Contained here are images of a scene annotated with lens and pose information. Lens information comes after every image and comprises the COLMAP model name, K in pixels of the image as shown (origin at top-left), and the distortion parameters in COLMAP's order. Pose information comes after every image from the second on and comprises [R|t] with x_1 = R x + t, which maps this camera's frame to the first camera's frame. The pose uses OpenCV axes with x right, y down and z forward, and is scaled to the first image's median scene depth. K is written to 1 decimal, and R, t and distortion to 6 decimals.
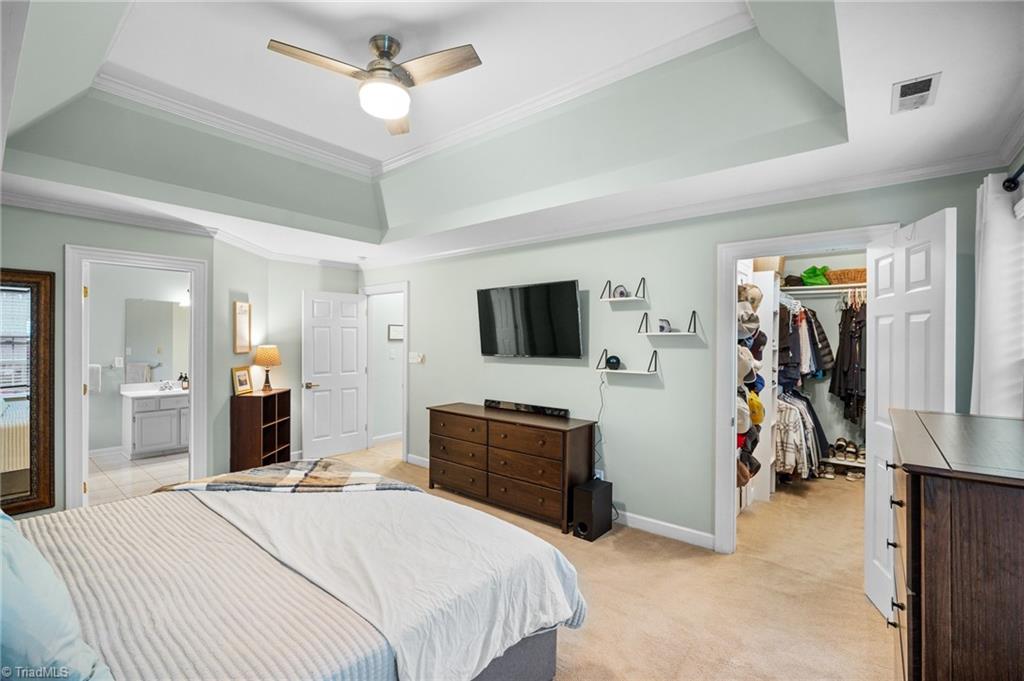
lens RADIAL K [[456.3, 0, 515.8], [0, 456.3, 336.9], [0, 0, 1]] dist [-0.003802, 0.000333]
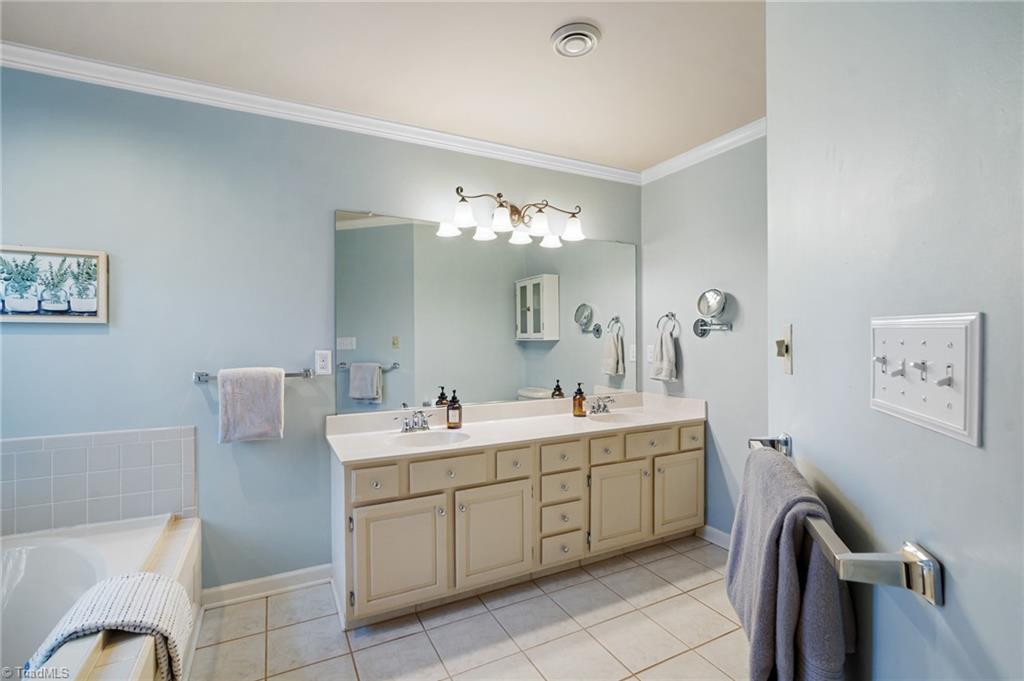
lens RADIAL K [[456.3, 0, 510.2], [0, 456.3, 343.0], [0, 0, 1]] dist [-0.003802, 0.000333]
pose [[0.921381, -0.010420, -0.388520, -0.553896], [0.015964, 0.999812, 0.011046, 0.036070], [0.388332, -0.016380, 0.921374, 0.685202]]
